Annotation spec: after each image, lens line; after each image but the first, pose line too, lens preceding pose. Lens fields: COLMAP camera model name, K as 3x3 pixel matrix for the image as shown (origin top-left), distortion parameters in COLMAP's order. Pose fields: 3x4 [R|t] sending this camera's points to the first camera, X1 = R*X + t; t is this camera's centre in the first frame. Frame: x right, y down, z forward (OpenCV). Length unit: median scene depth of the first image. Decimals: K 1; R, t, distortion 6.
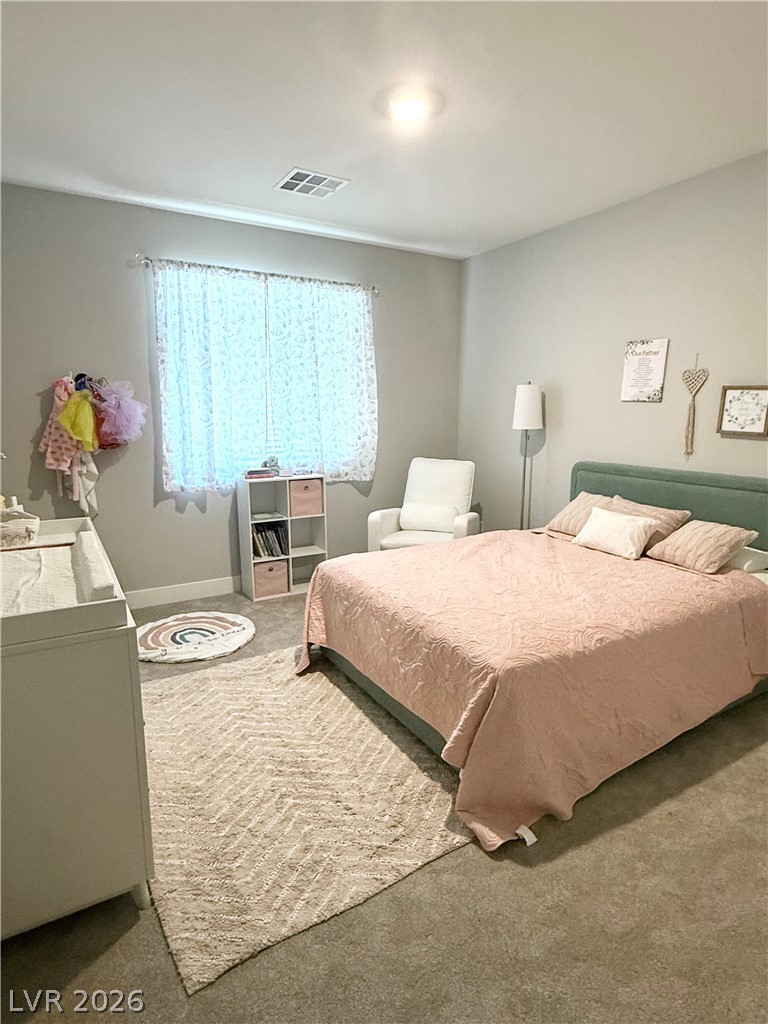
lens RADIAL K [[565.7, 0, 383.0], [0, 565.7, 512.6], [0, 0, 1]] dist [-0.003449, 0.001673]
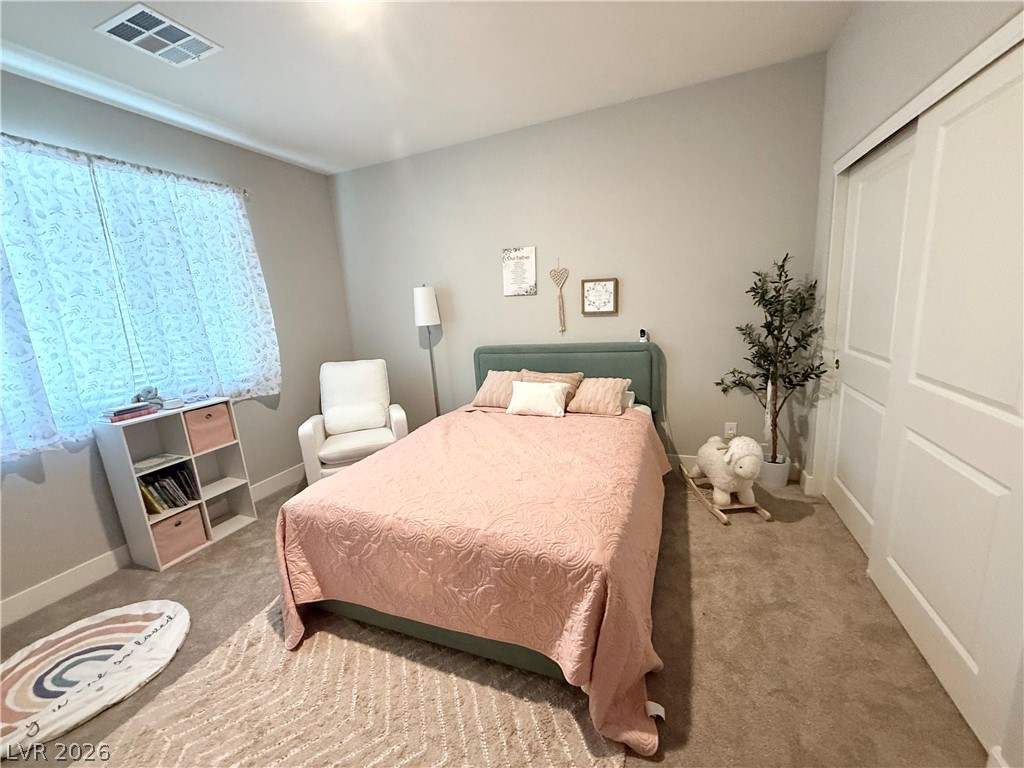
lens RADIAL K [[407.2, 0, 512.2], [0, 407.2, 384.2], [0, 0, 1]] dist [-0.000903, -0.000216]
pose [[0.792152, -0.175222, 0.584630, -0.153858], [0.178746, 0.982505, 0.052277, -0.051446], [-0.583562, 0.063090, 0.809614, 0.285467]]
